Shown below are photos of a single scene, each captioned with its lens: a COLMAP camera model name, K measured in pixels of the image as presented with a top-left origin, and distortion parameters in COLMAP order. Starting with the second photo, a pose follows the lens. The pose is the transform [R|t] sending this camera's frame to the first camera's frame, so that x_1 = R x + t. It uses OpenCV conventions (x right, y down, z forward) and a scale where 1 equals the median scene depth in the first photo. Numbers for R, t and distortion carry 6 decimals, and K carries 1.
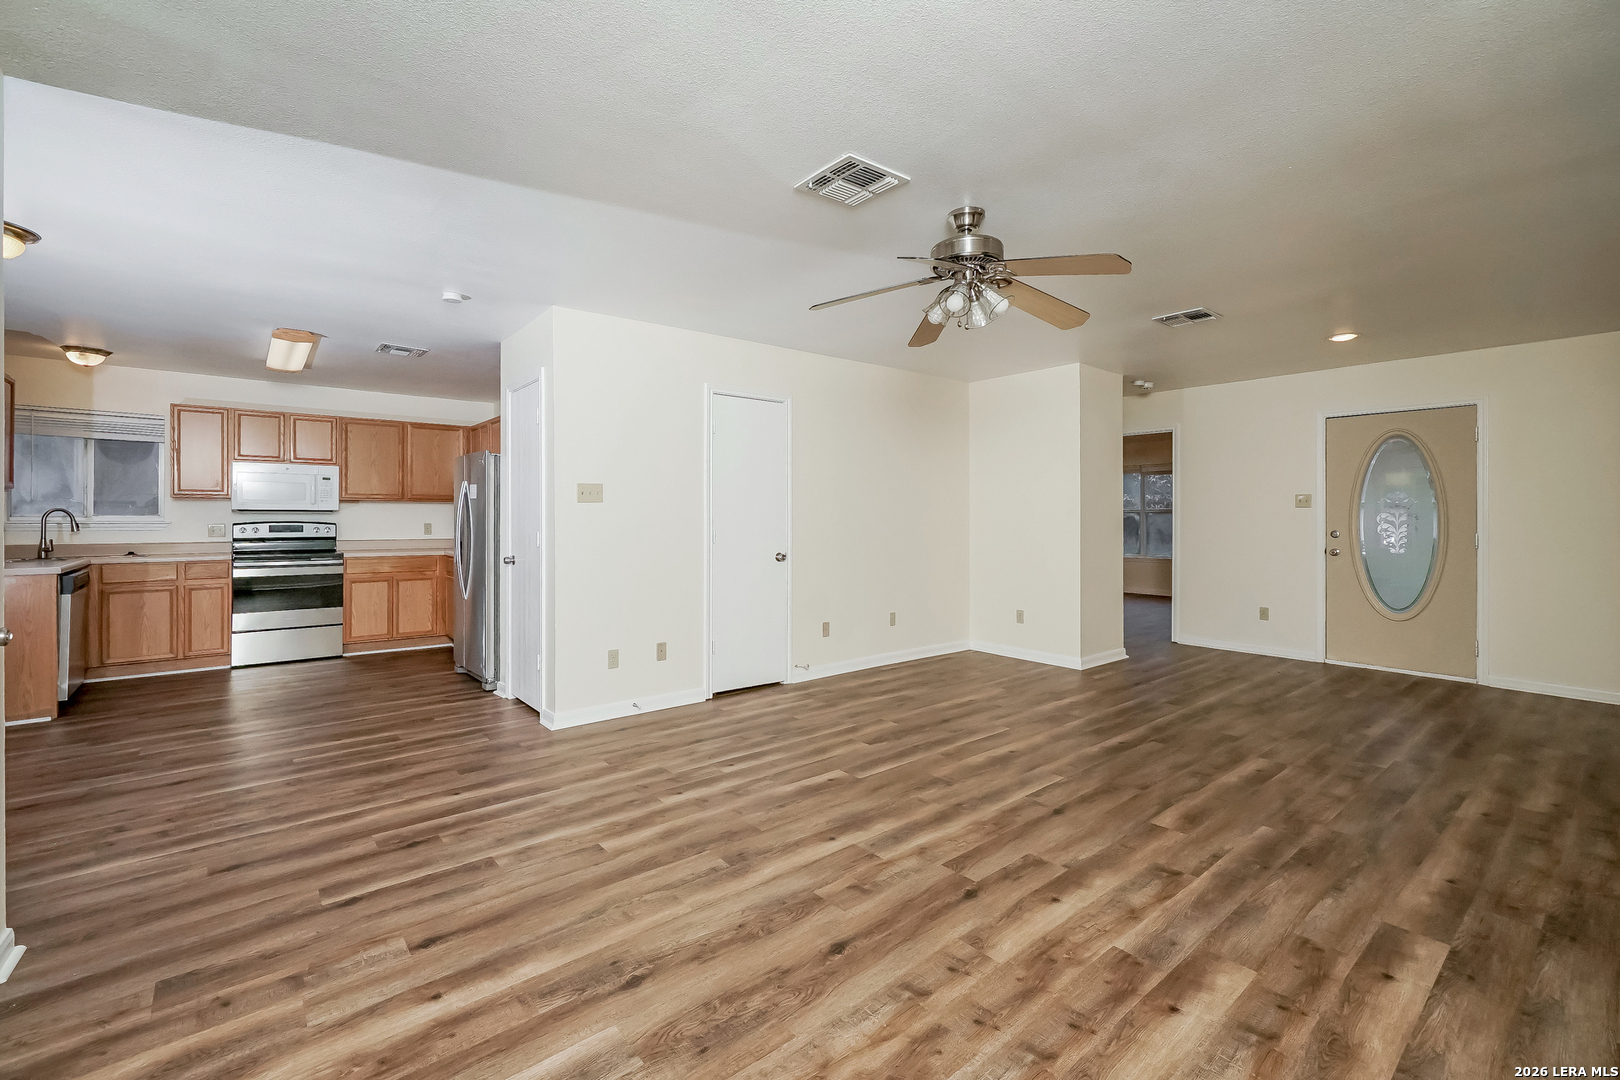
lens RADIAL K [[693.9, 0, 803.5], [0, 693.9, 514.3], [0, 0, 1]] dist [-0.000341, 0.000308]
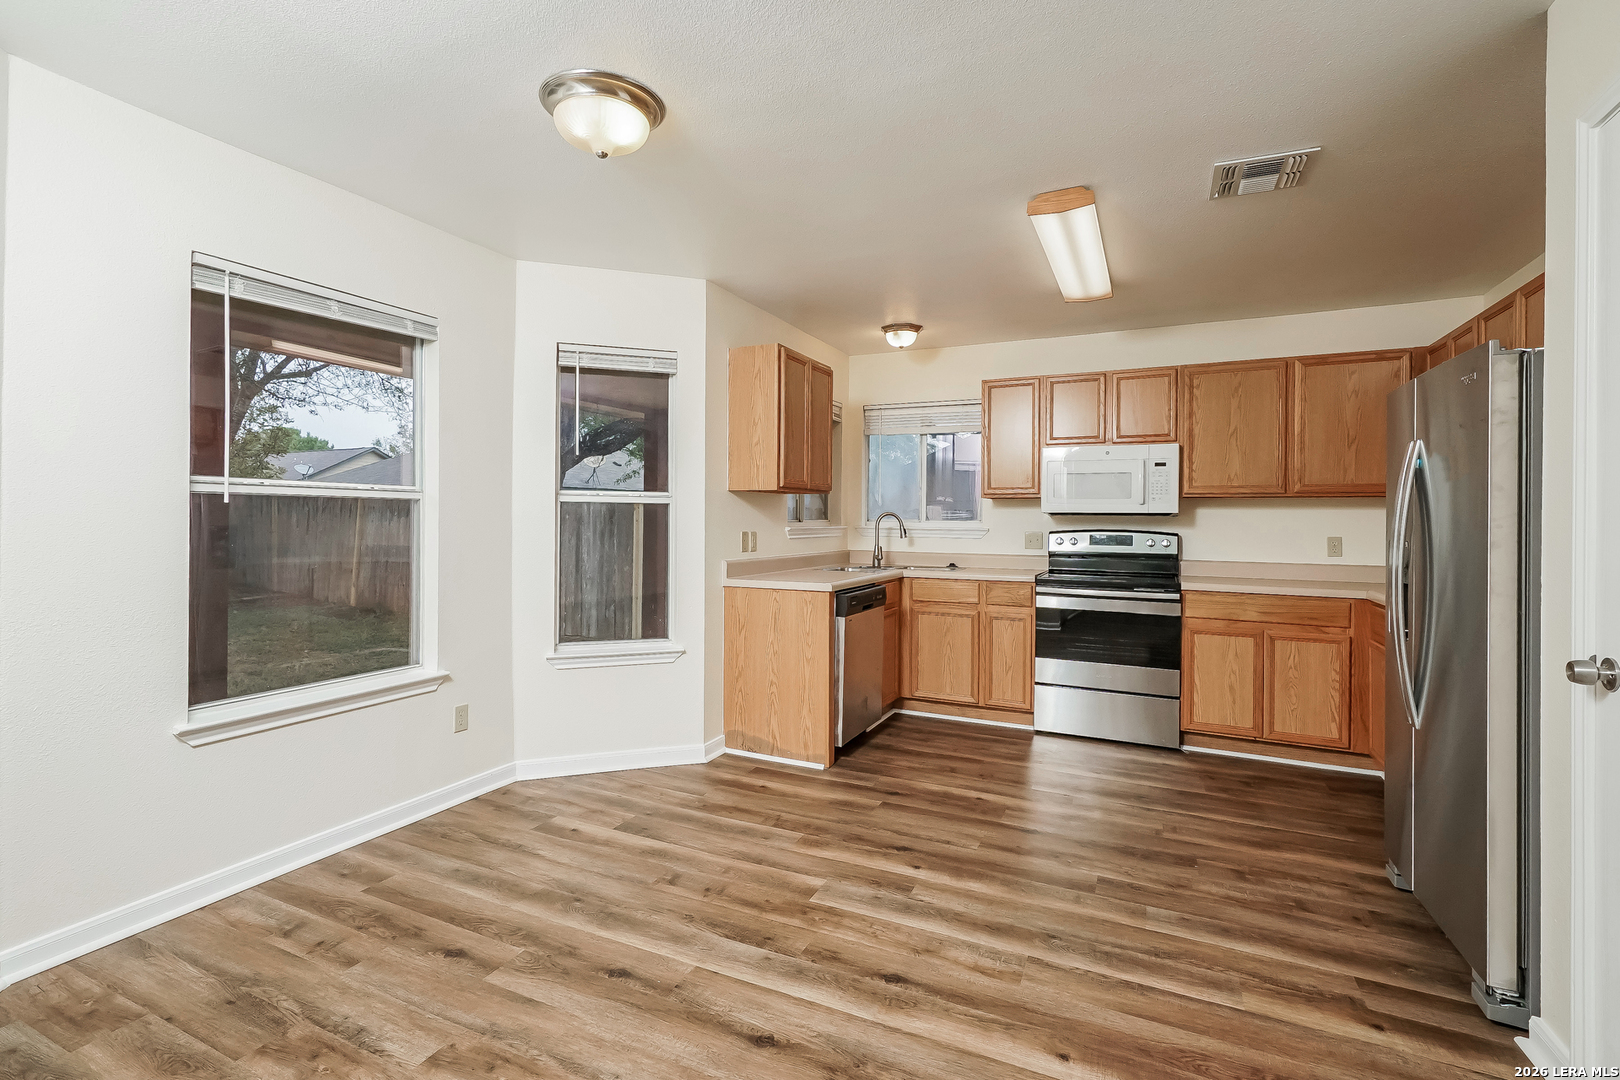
lens RADIAL K [[745.6, 0, 801.1], [0, 745.6, 524.3], [0, 0, 1]] dist [0.000877, 0.001017]
pose [[0.423991, 0.004252, -0.905657, -0.231409], [-0.007820, 0.999969, 0.001033, 0.006645], [0.905633, 0.006645, 0.424011, 0.461123]]
